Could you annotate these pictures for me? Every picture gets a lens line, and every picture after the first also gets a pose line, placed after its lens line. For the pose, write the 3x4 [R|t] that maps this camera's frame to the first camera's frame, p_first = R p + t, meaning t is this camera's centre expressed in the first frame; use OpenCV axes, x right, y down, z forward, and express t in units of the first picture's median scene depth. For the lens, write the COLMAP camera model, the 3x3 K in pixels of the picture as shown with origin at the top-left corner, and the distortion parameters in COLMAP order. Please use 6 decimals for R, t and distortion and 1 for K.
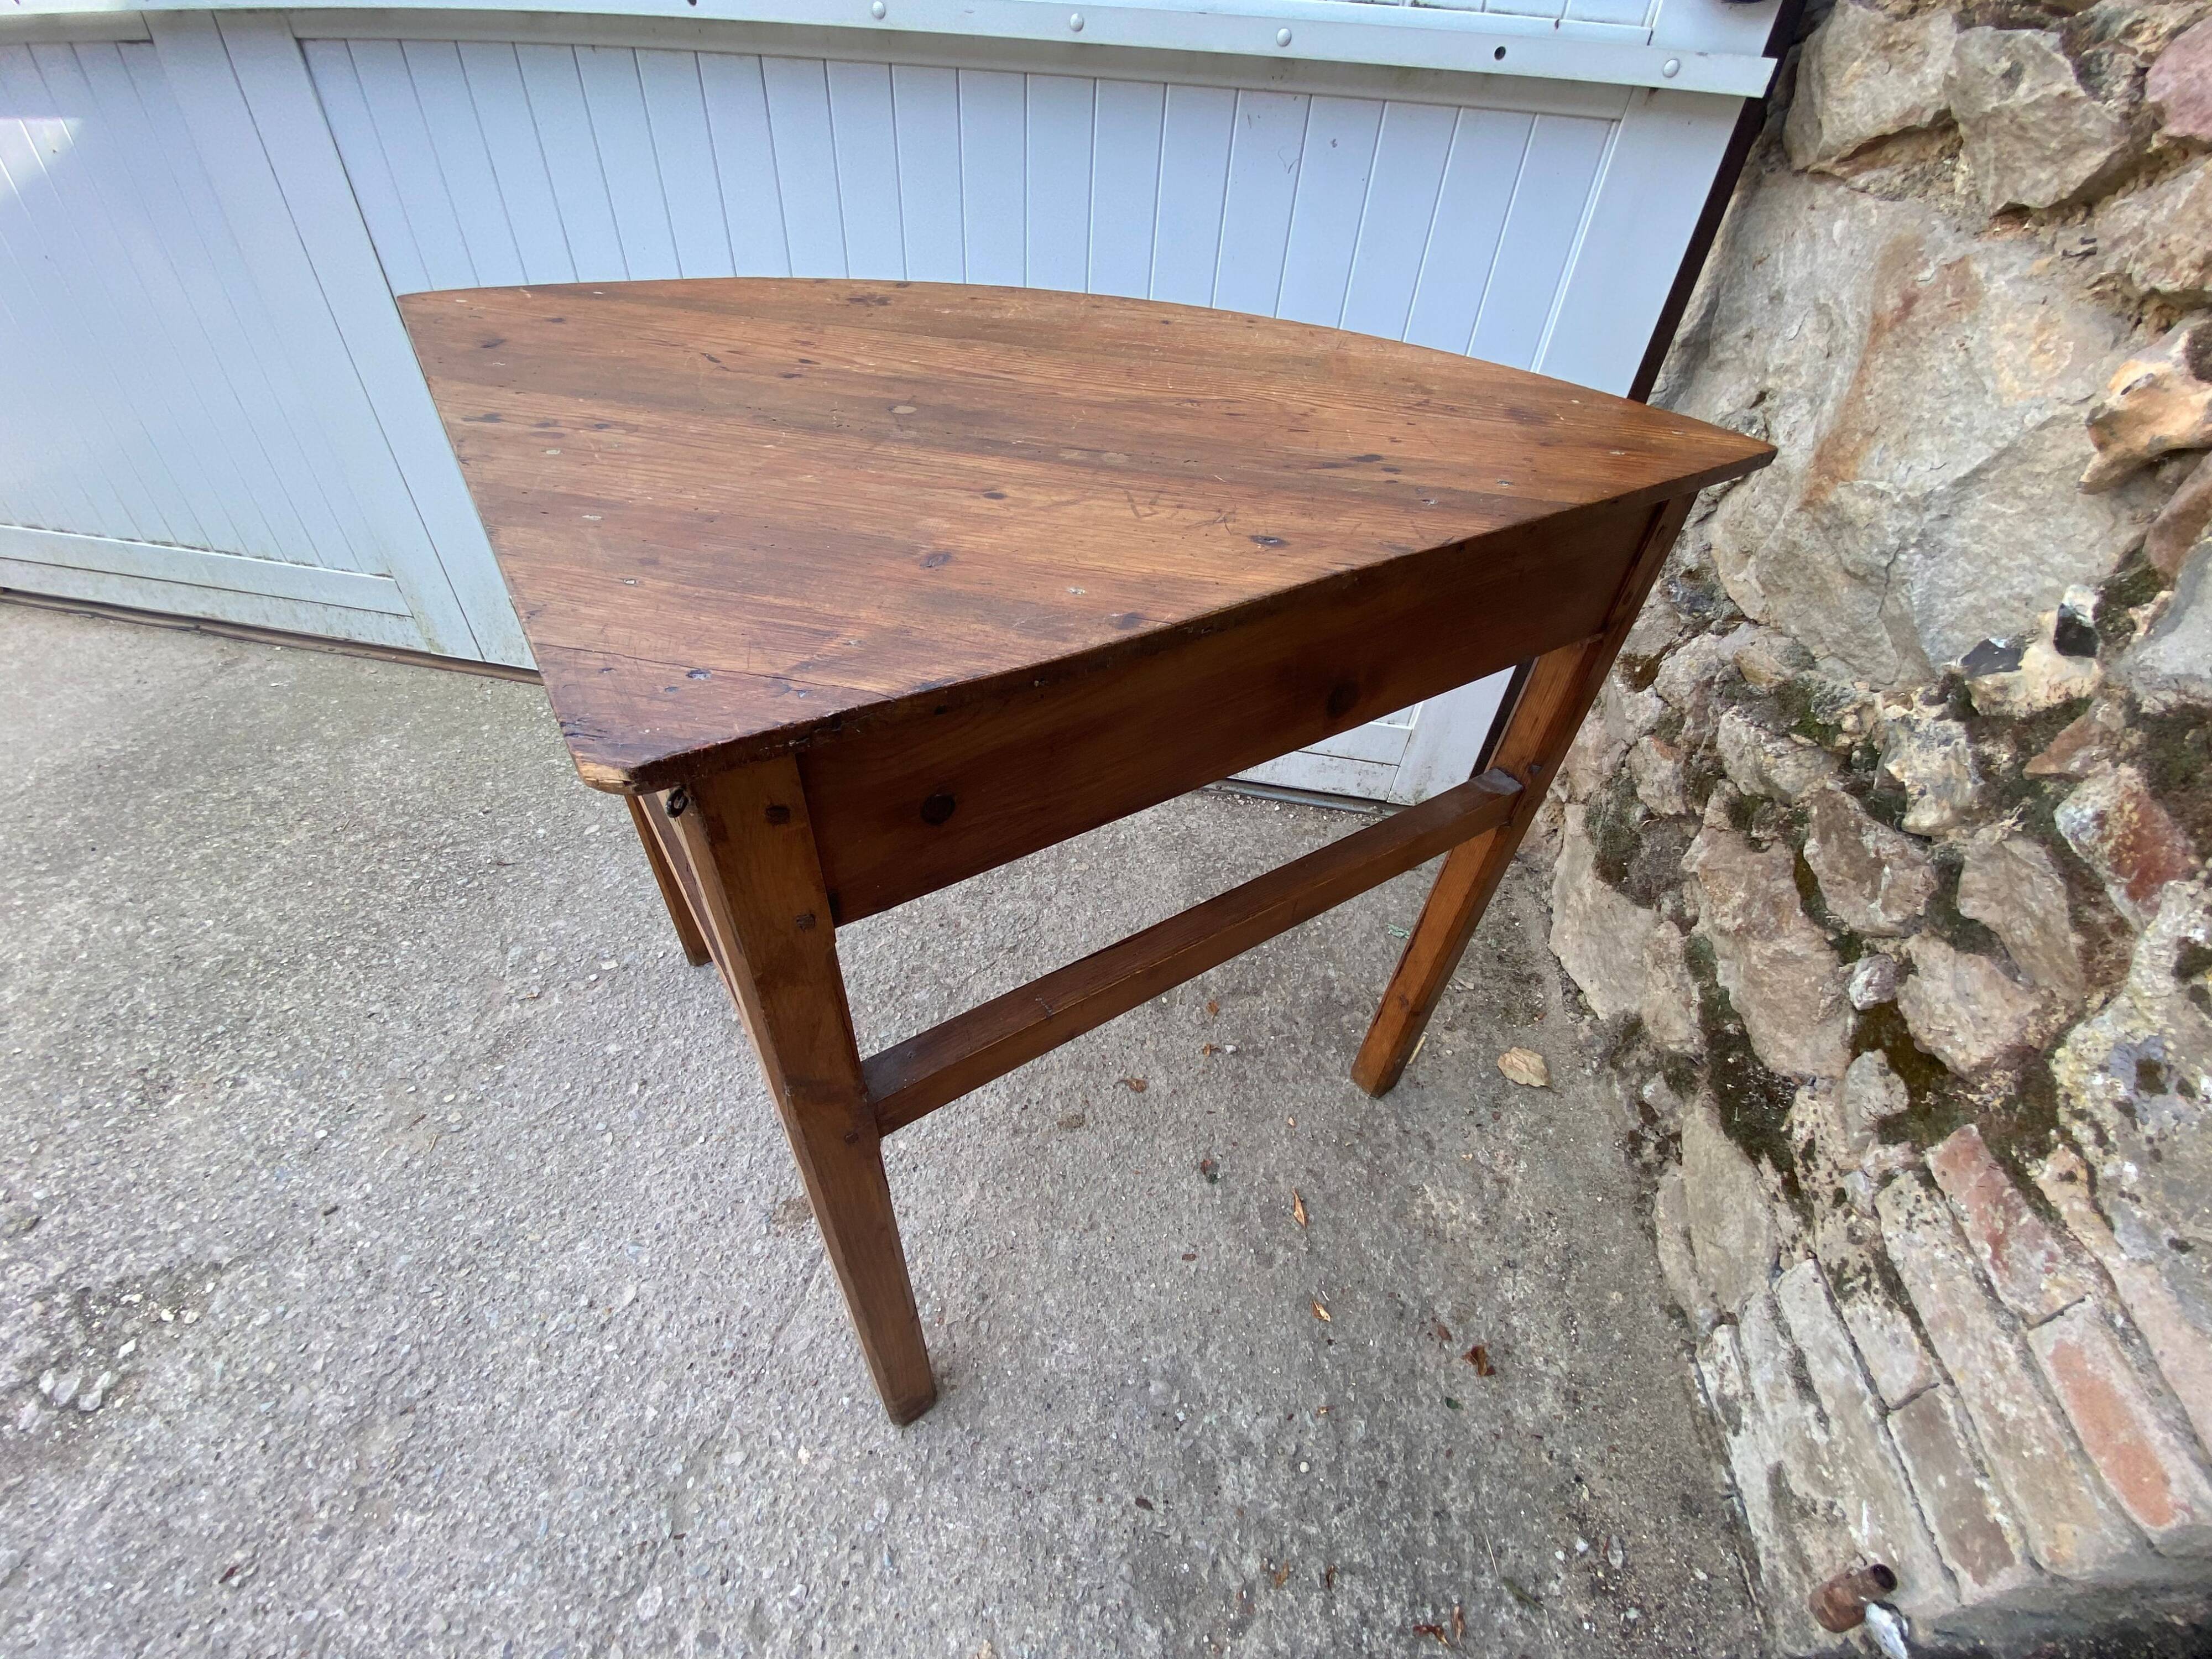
lens RADIAL K [[894.3, 0, 1098.7], [0, 894.3, 826.2], [0, 0, 1]] dist [0.014062, -0.017396]
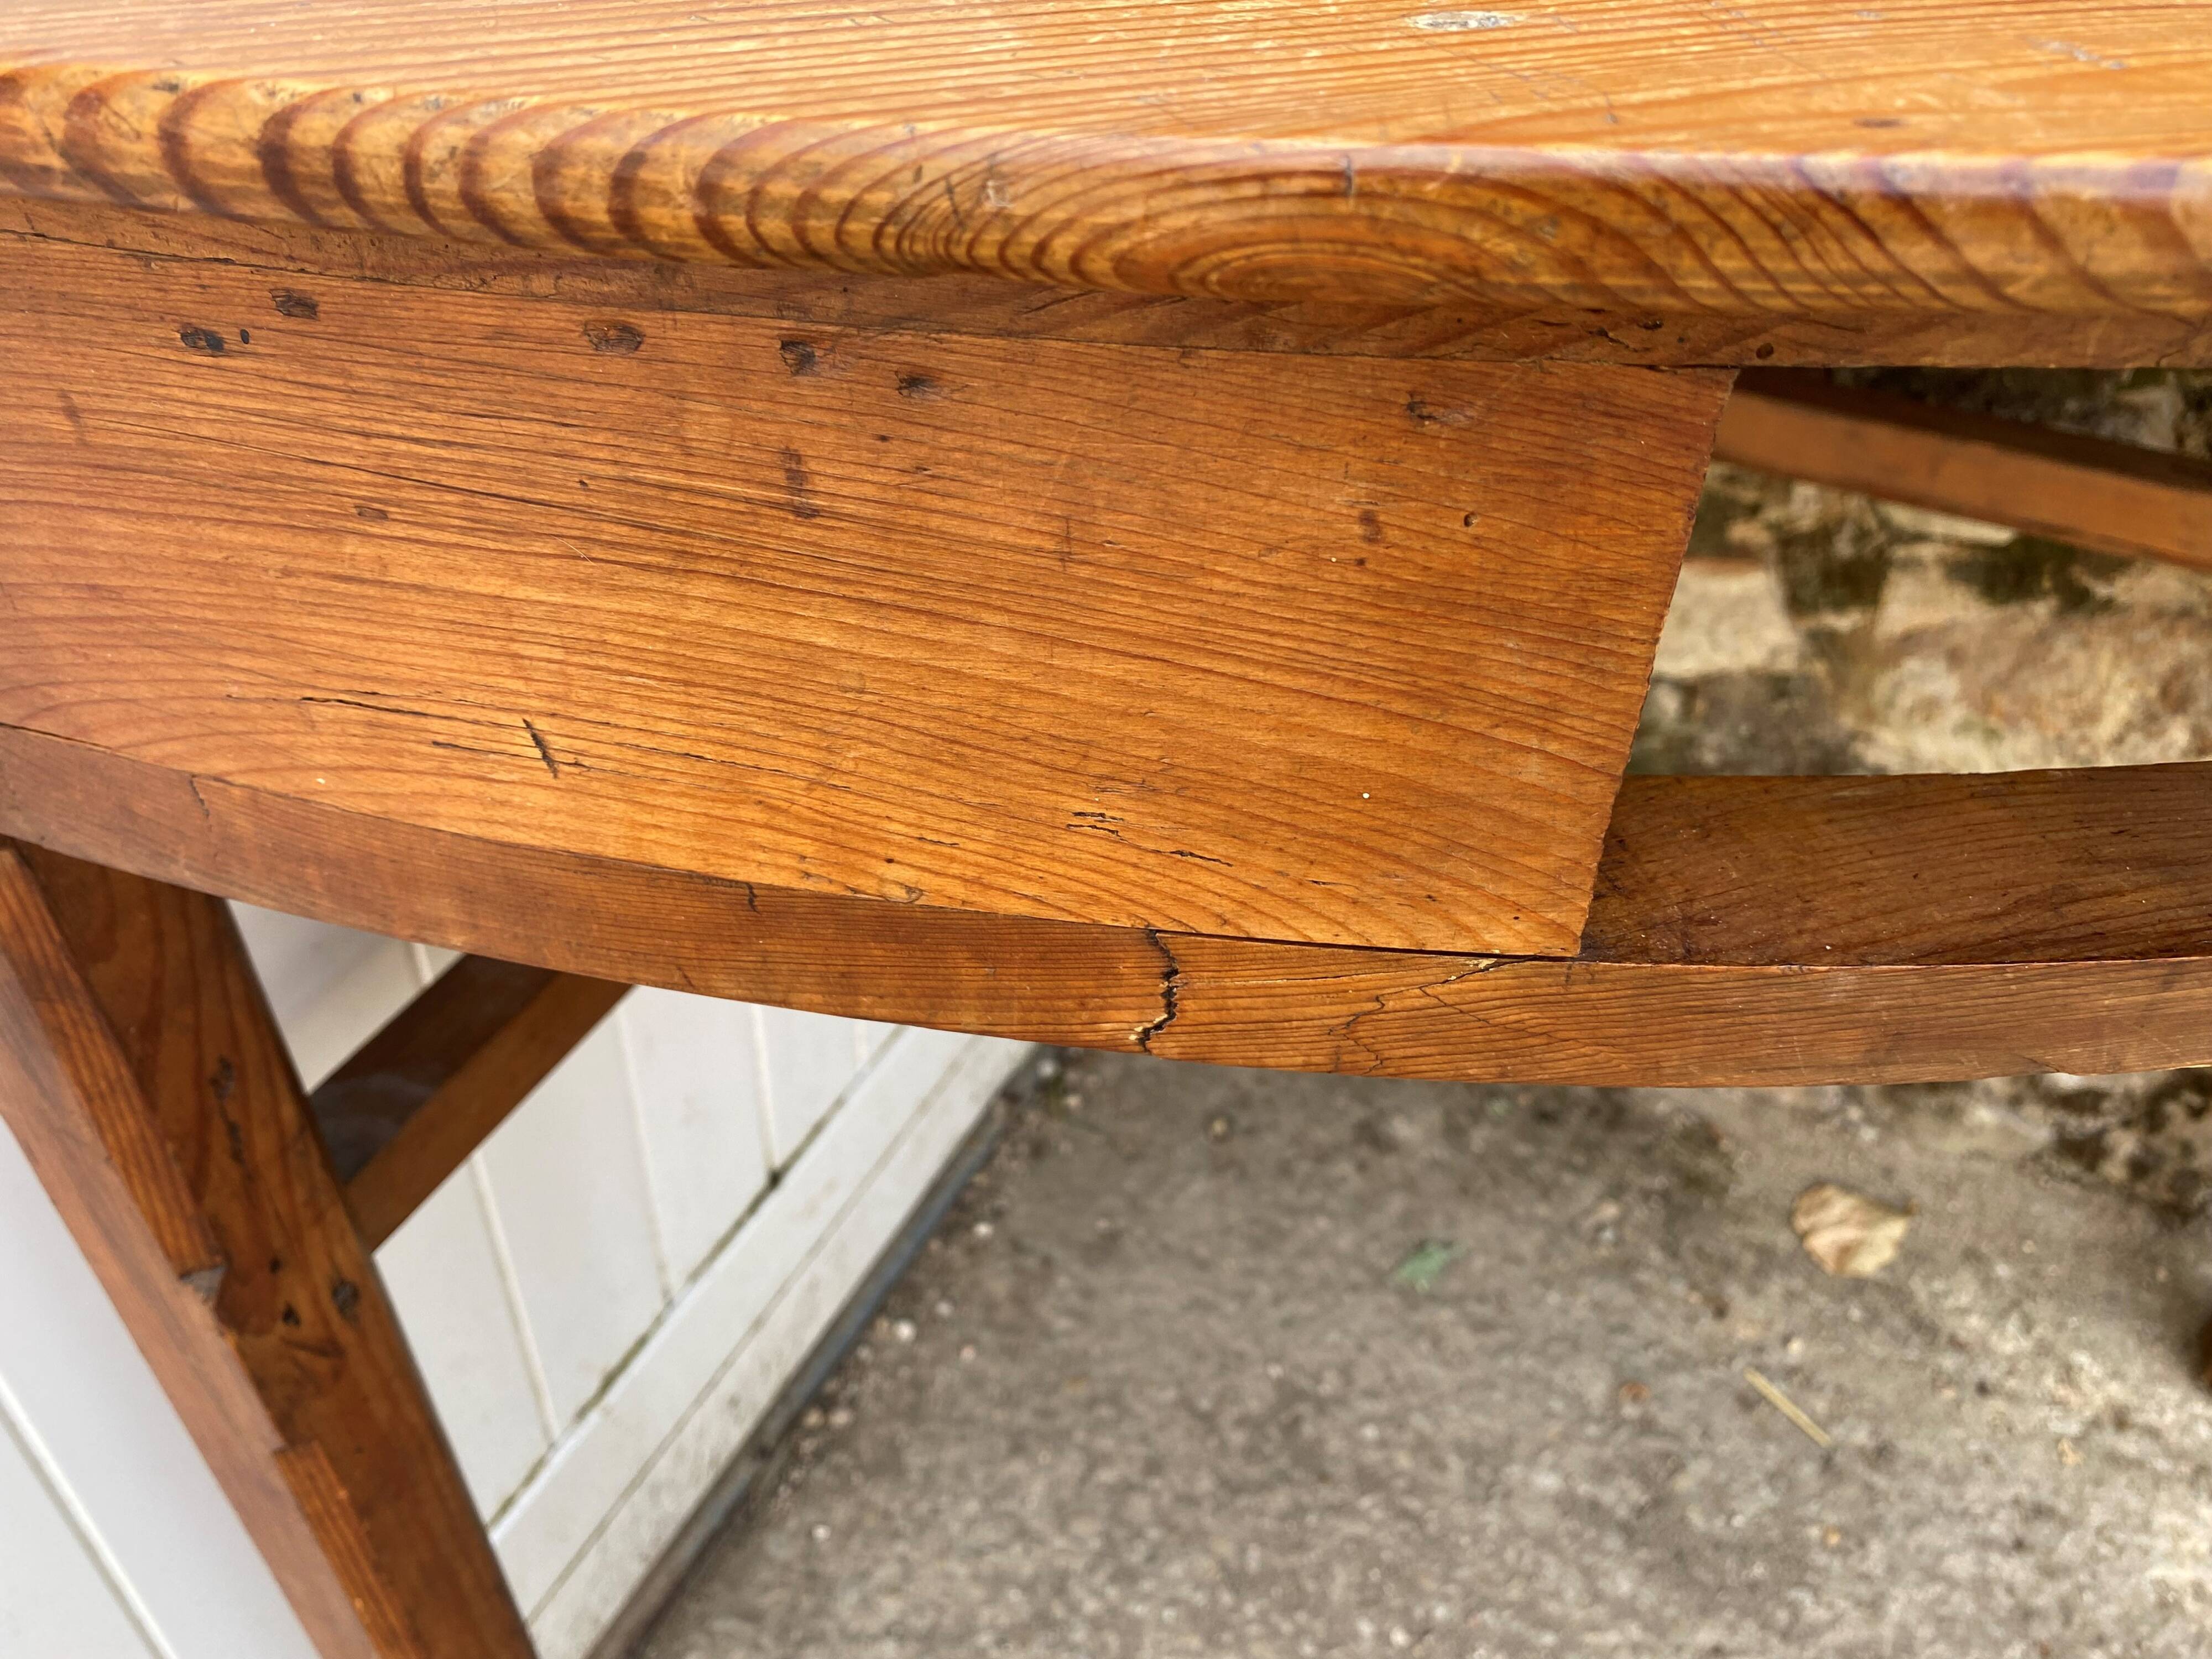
lens RADIAL K [[1712.4, 0, 1064.6], [0, 1712.4, 818.6], [0, 0, 1]] dist [-0.002735, 0.002179]
pose [[0.288015, -0.639027, 0.713226, -0.185721], [0.612614, 0.695398, 0.375668, -0.589824], [-0.736038, 0.328734, 0.591762, 0.867975]]
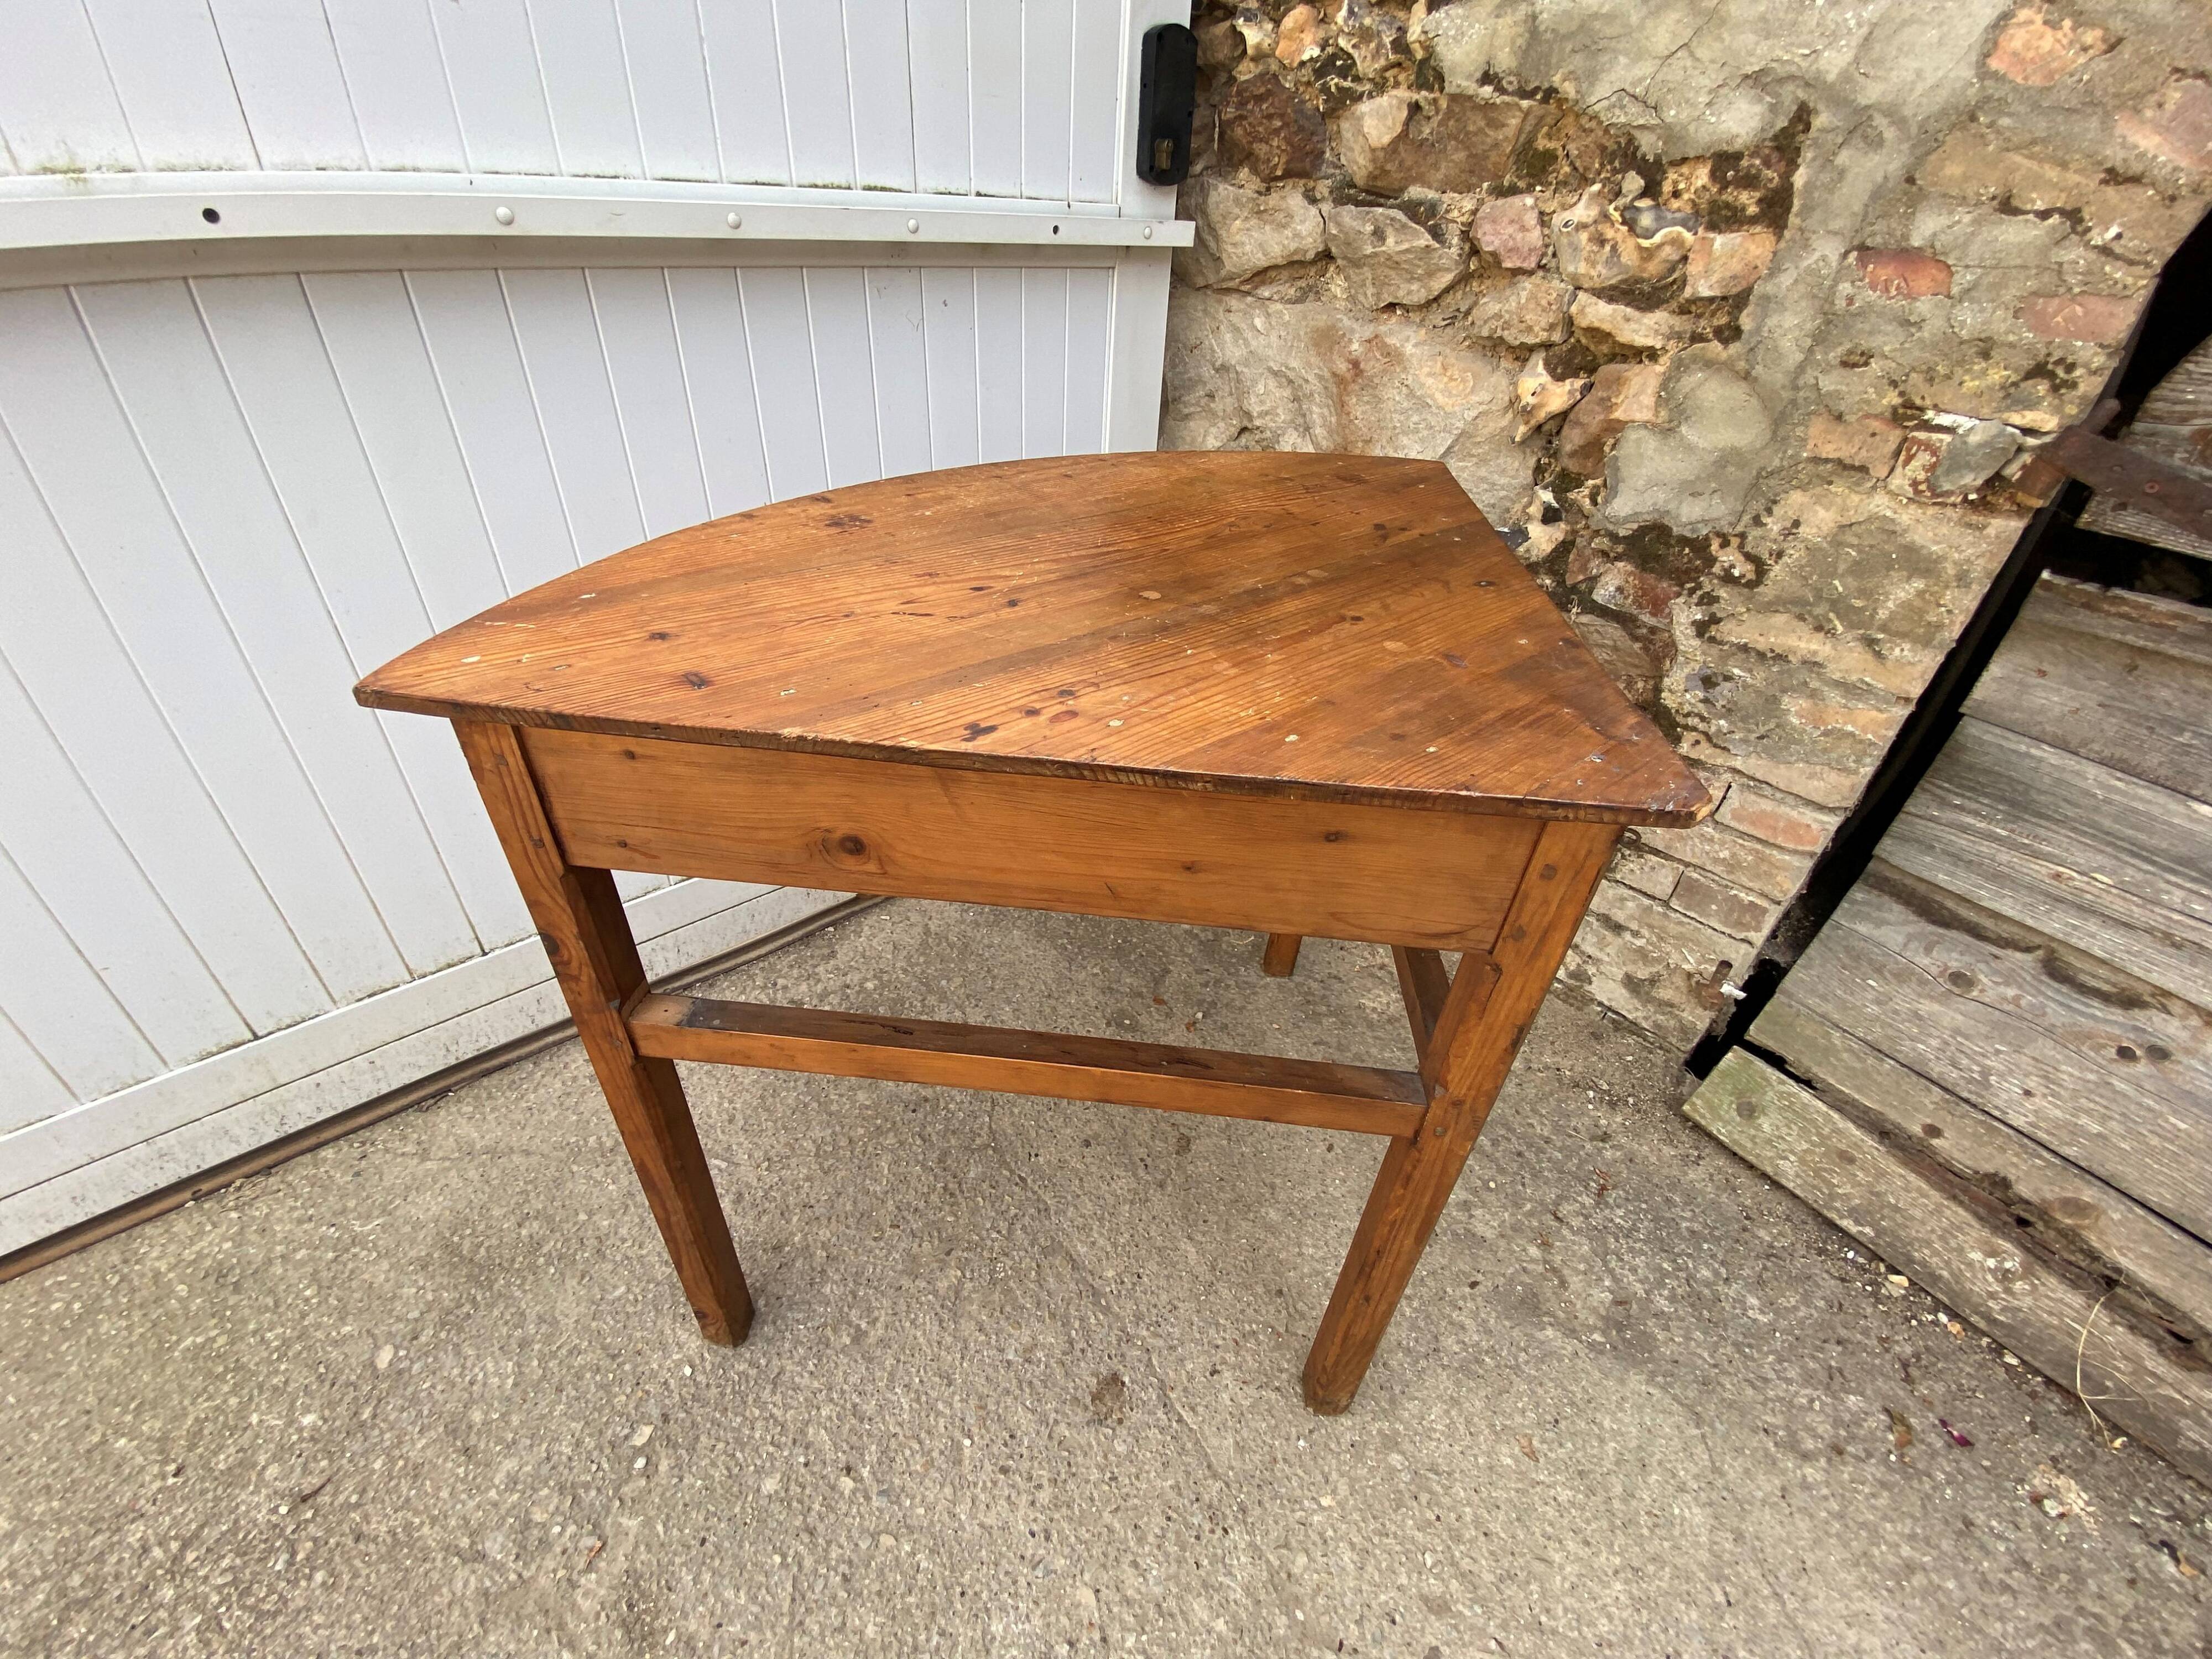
lens RADIAL K [[892.1, 0, 1099.1], [0, 892.1, 825.9], [0, 0, 1]] dist [0.011216, -0.014843]
pose [[0.632411, -0.464682, 0.619779, -0.700733], [0.496859, 0.857160, 0.135674, -0.247800], [-0.594296, 0.222141, 0.772959, 0.131496]]
